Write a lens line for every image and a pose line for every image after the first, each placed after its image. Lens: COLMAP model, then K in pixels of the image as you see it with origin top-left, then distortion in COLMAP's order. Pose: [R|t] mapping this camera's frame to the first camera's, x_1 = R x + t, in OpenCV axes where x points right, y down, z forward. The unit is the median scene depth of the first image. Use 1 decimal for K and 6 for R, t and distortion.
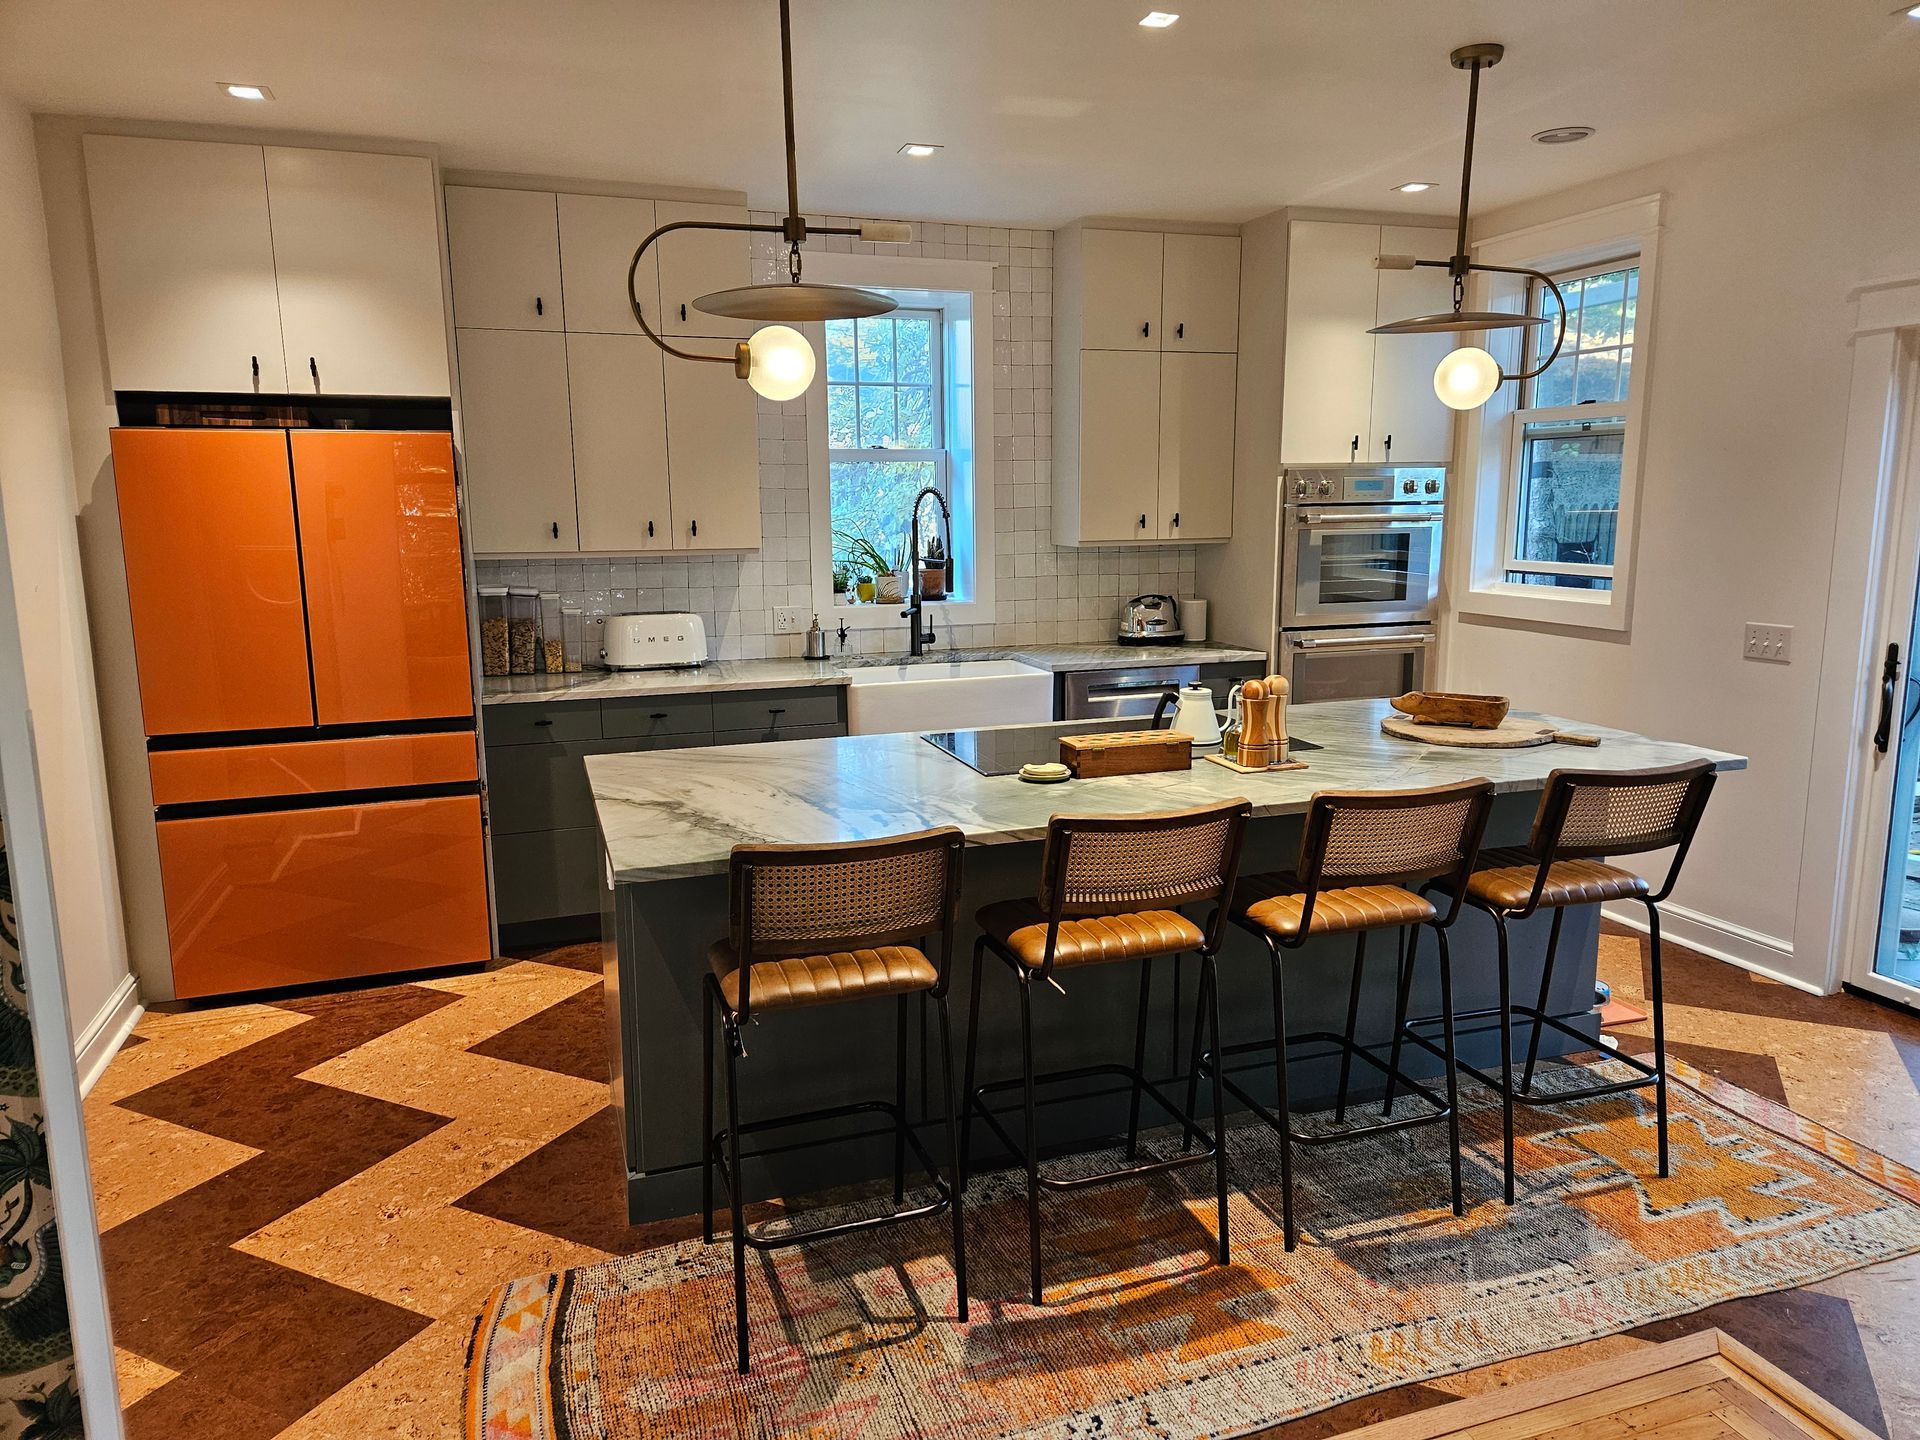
lens RADIAL K [[1278.8, 0, 964.9], [0, 1278.8, 714.3], [0, 0, 1]] dist [0.071148, -0.055704]
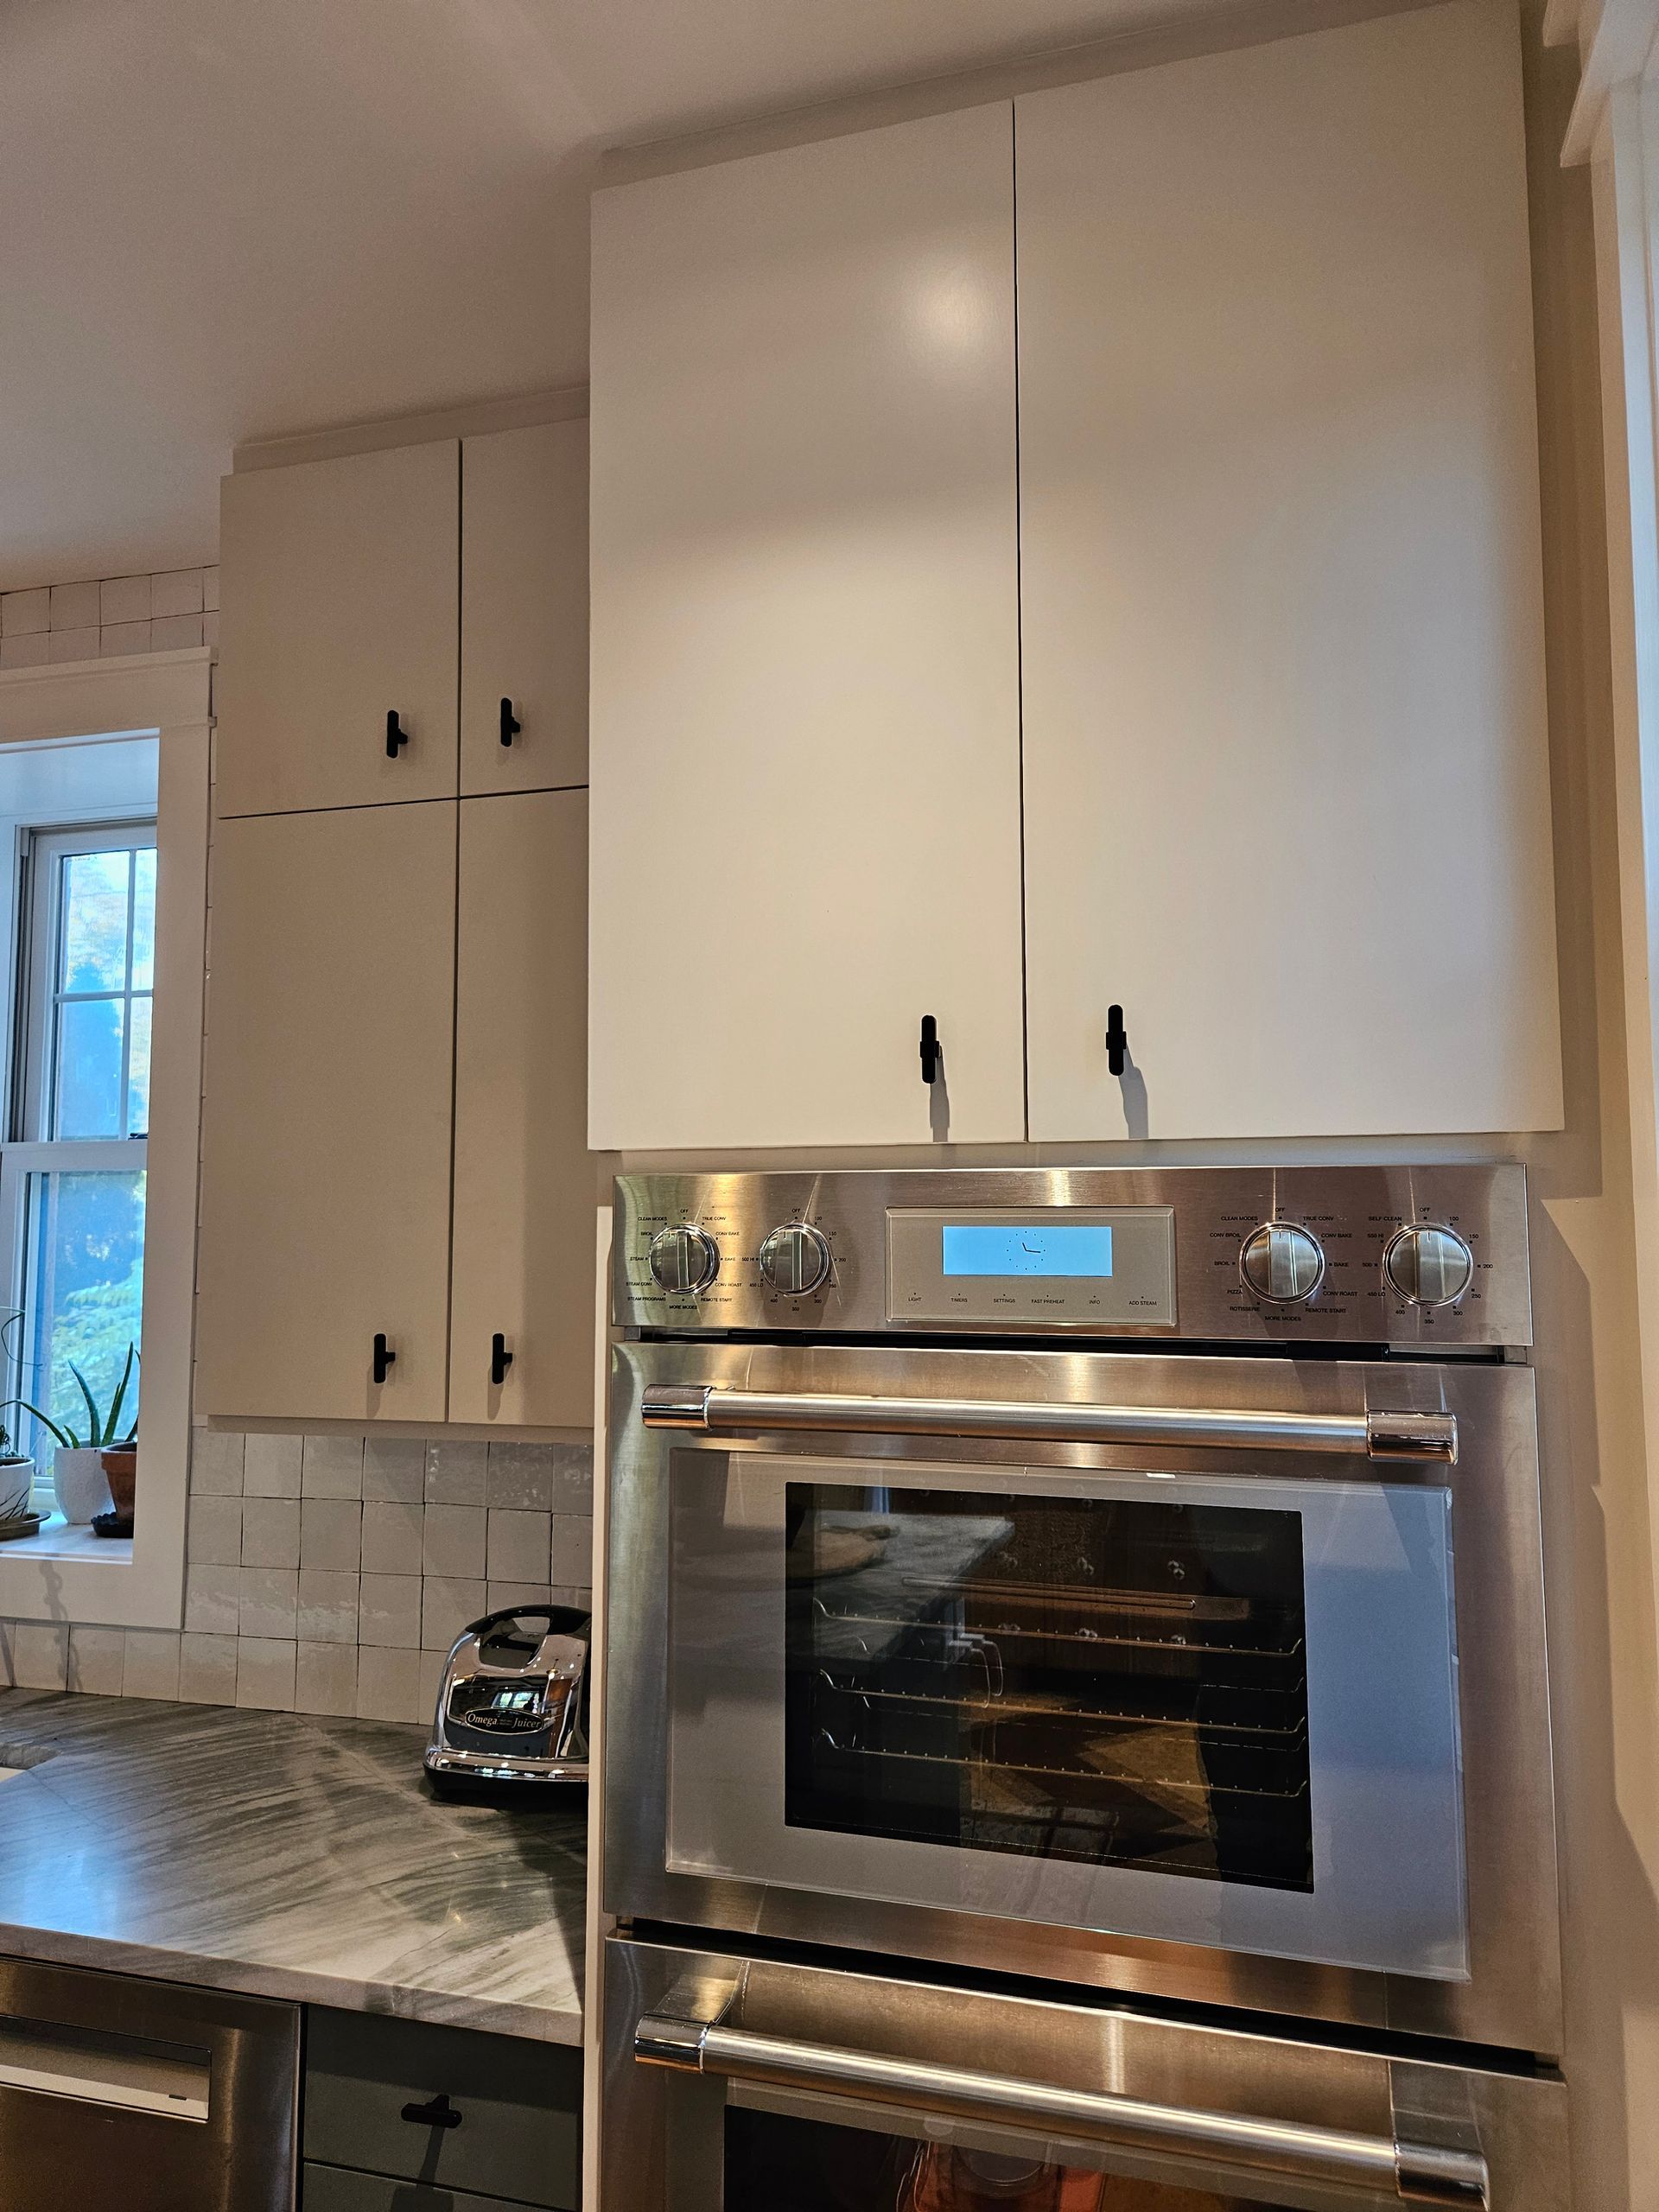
lens RADIAL K [[1473.3, 0, 852.6], [0, 1473.3, 1105.6], [0, 0, 1]] dist [0.071148, -0.055704]
pose [[0.815011, -0.040602, -0.578021, 0.465669], [-0.100906, 0.972355, -0.210579, -0.162143], [0.570591, 0.229950, 0.788384, 0.871197]]
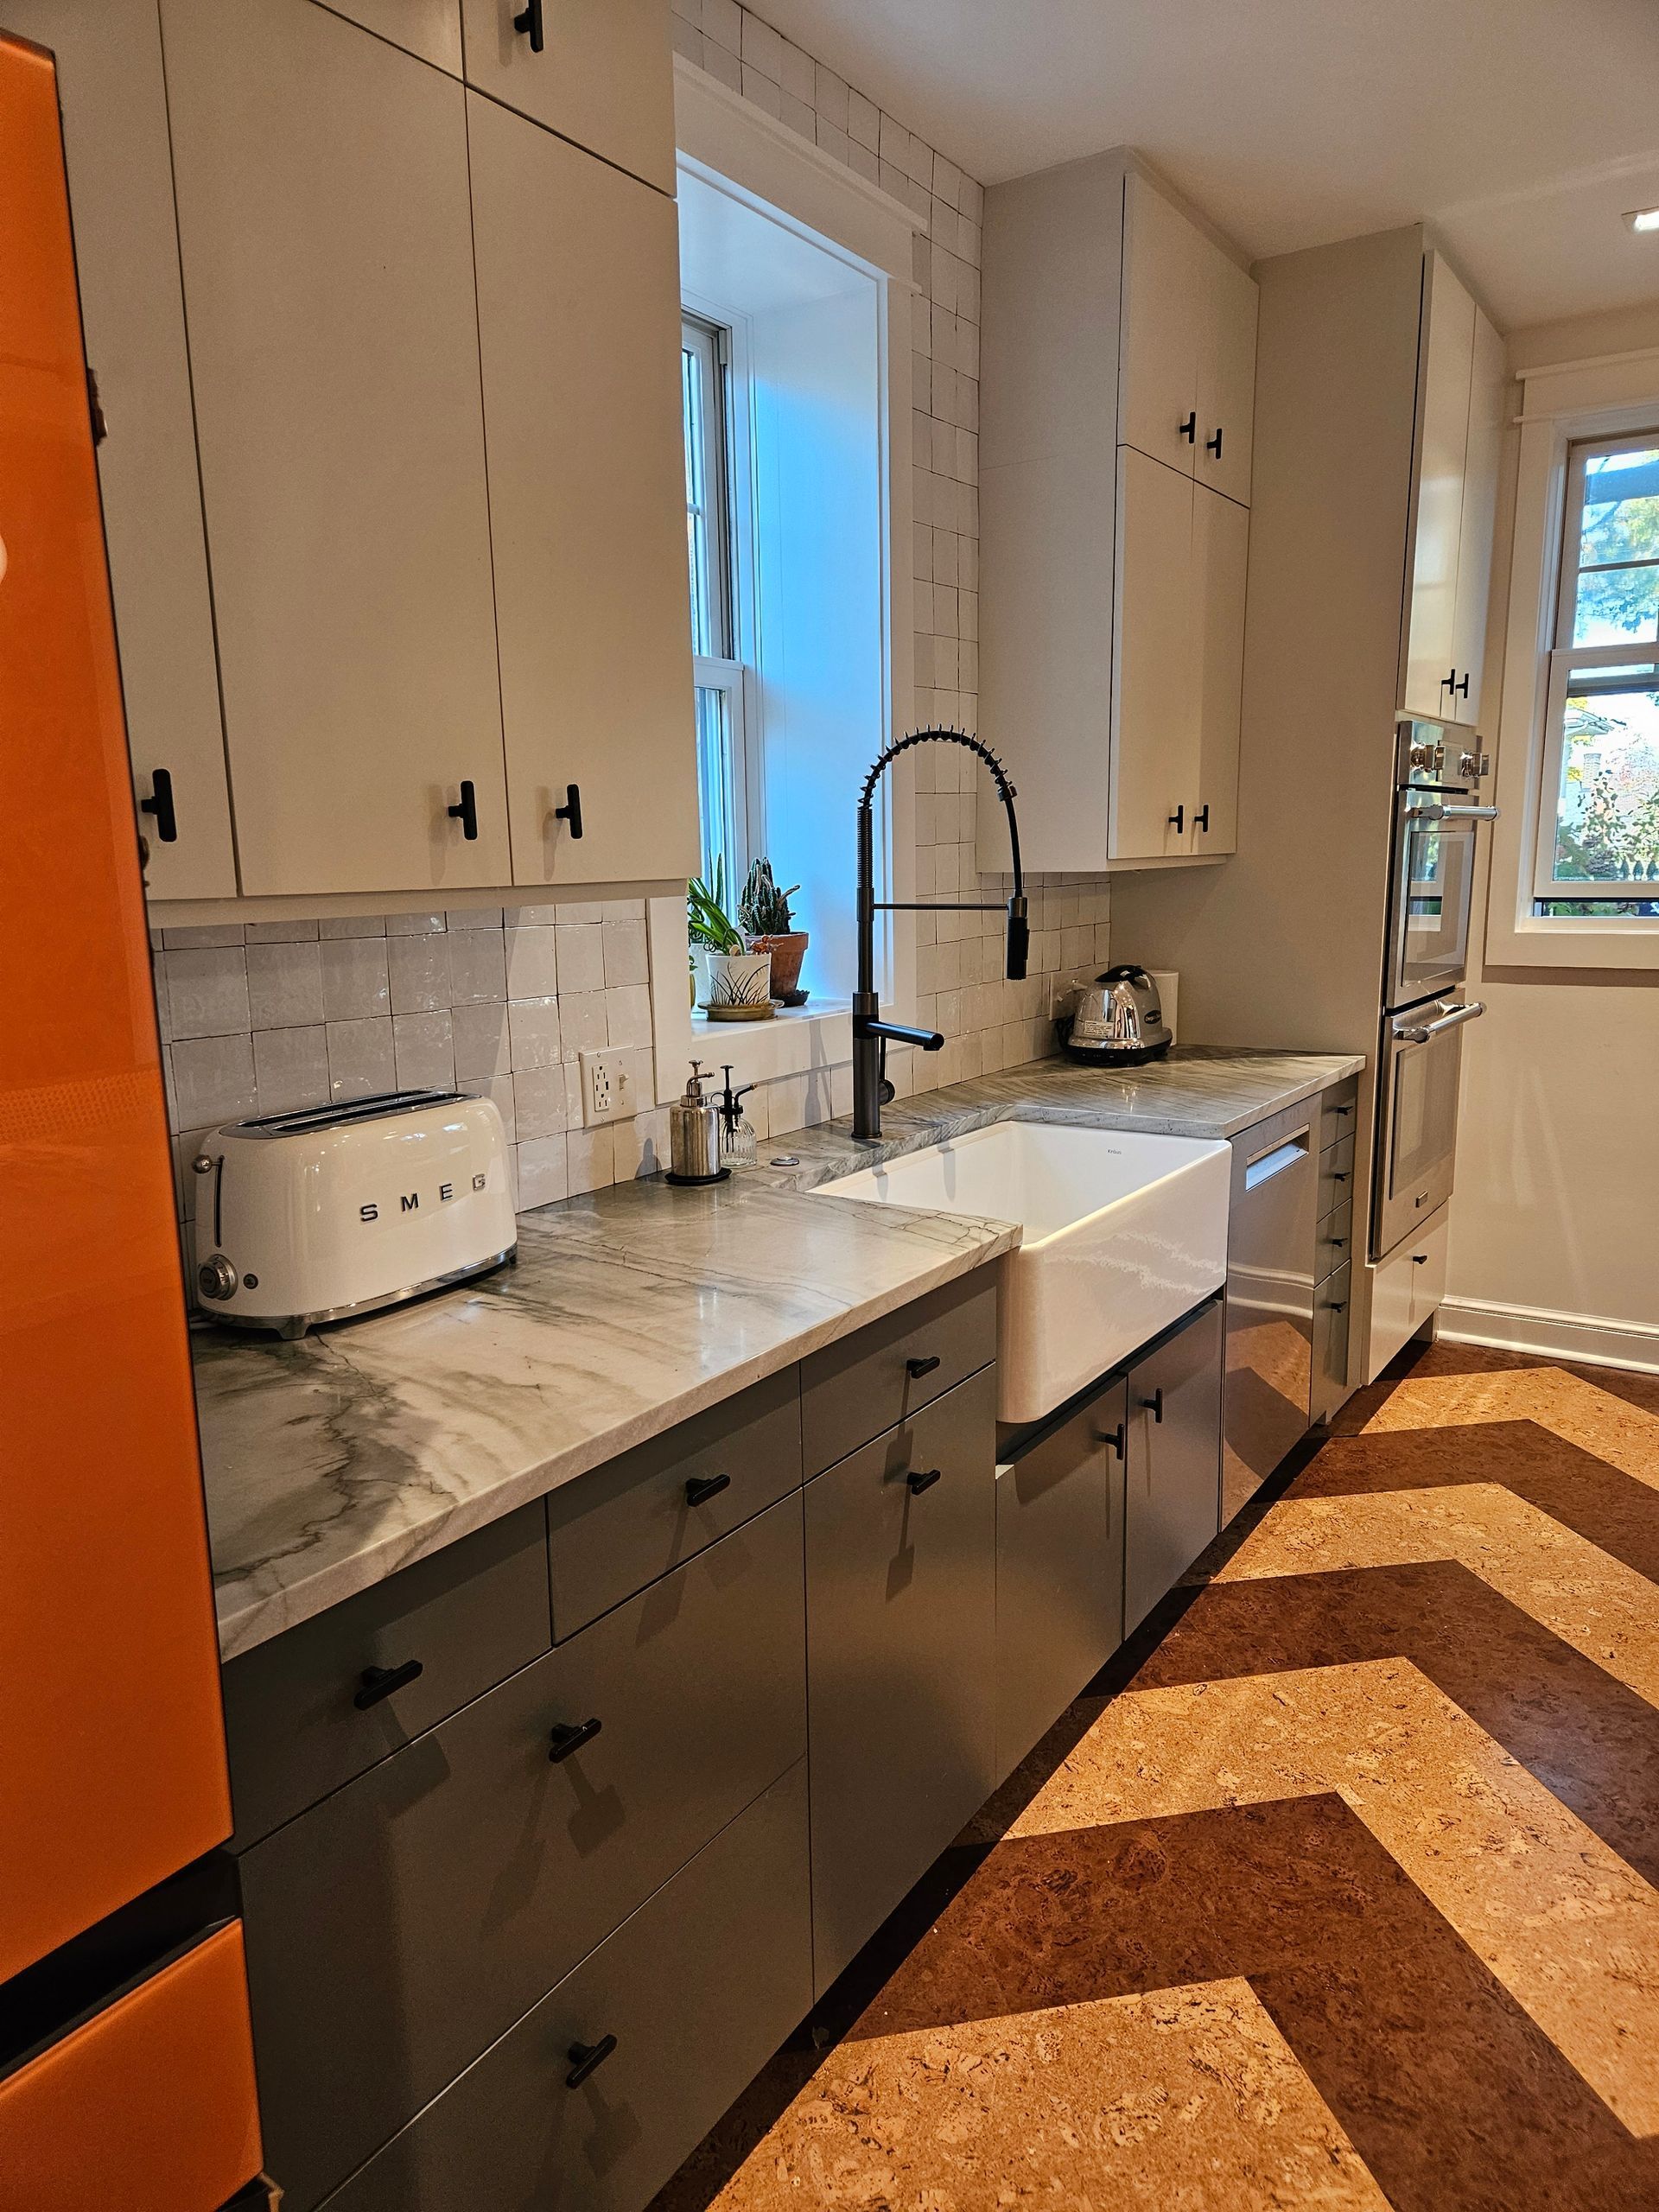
lens RADIAL K [[1473.3, 0, 818.8], [0, 1473.3, 1111.7], [0, 0, 1]] dist [0.071148, -0.055704]
pose [[0.797271, -0.111828, 0.593173, -0.370698], [0.112474, 0.993001, 0.036031, -0.081185], [-0.593050, 0.037990, 0.804269, 0.686375]]
